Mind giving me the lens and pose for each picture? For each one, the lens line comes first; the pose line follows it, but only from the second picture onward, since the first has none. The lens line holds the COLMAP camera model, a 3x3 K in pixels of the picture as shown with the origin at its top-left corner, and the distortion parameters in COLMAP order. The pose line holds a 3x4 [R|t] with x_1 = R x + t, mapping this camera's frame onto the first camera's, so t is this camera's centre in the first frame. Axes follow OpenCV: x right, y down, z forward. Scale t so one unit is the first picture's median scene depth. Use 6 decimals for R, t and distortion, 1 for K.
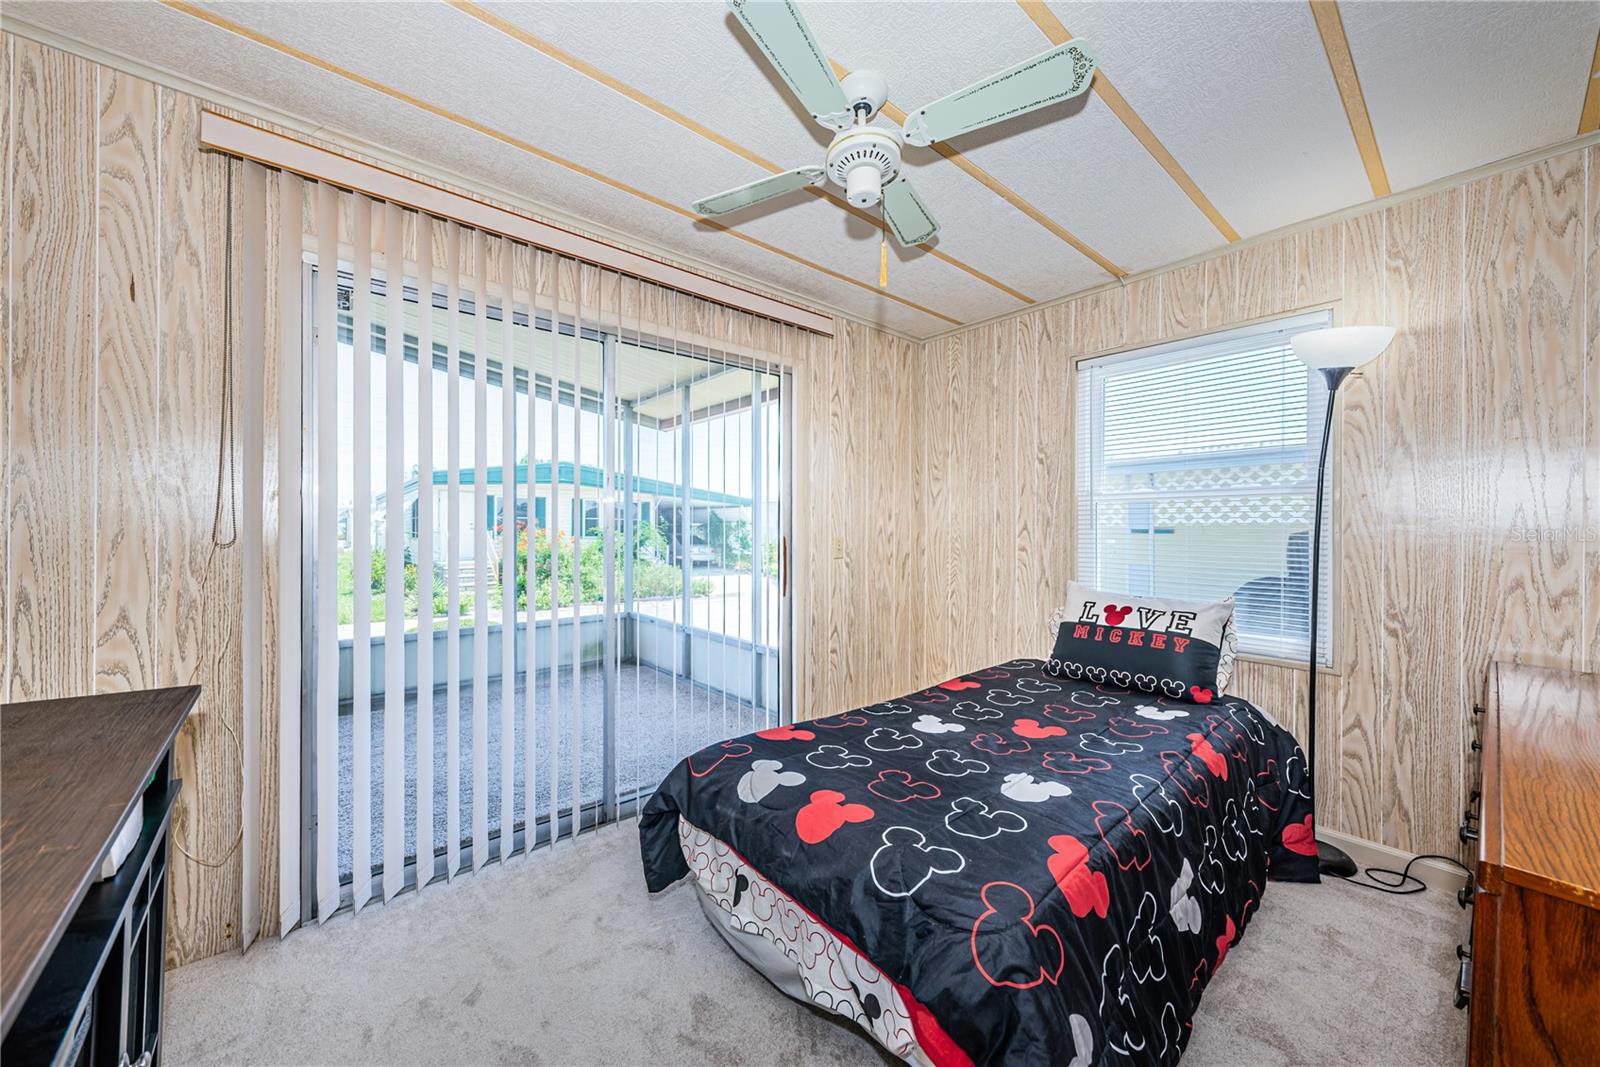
lens RADIAL K [[583.1, 0, 827.9], [0, 583.1, 527.5], [0, 0, 1]] dist [0.002584, -0.000009]
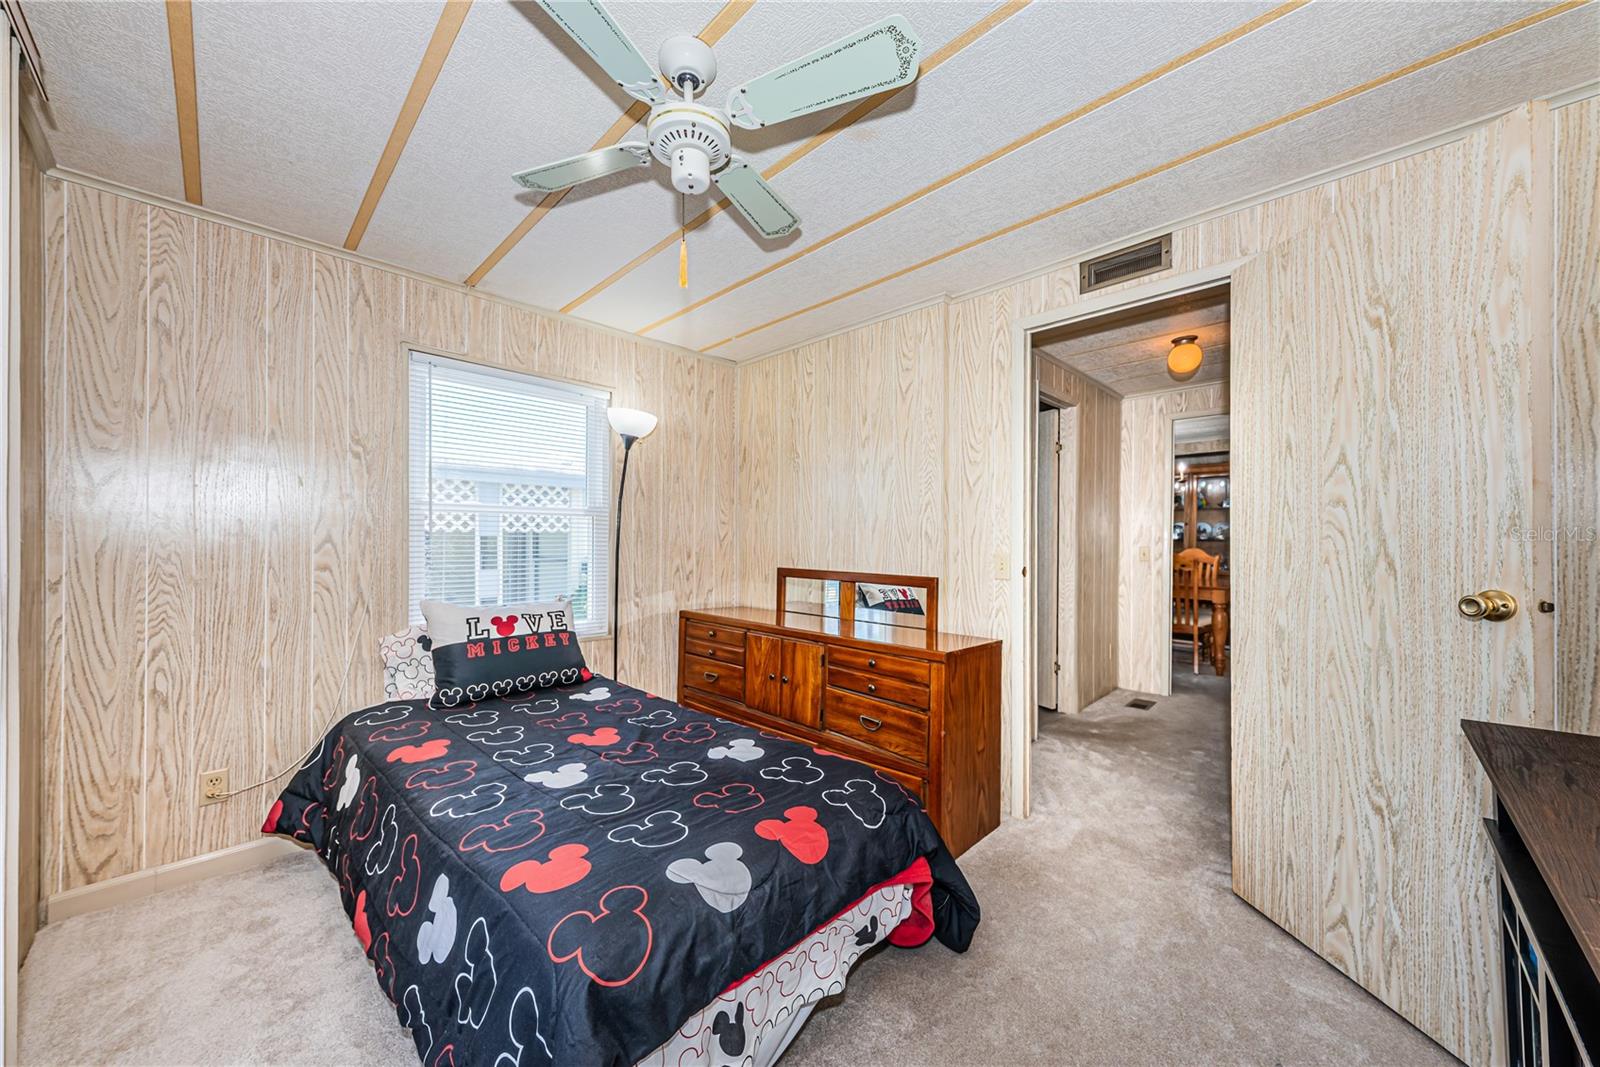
lens RADIAL K [[571.8, 0, 761.9], [0, 571.8, 533.5], [0, 0, 1]] dist [0.012436, 0.000003]
pose [[-0.030360, 0.001444, 0.999538, -0.582636], [-0.011429, 0.999933, -0.001792, -0.017224], [-0.999474, -0.011478, -0.030342, 0.638631]]
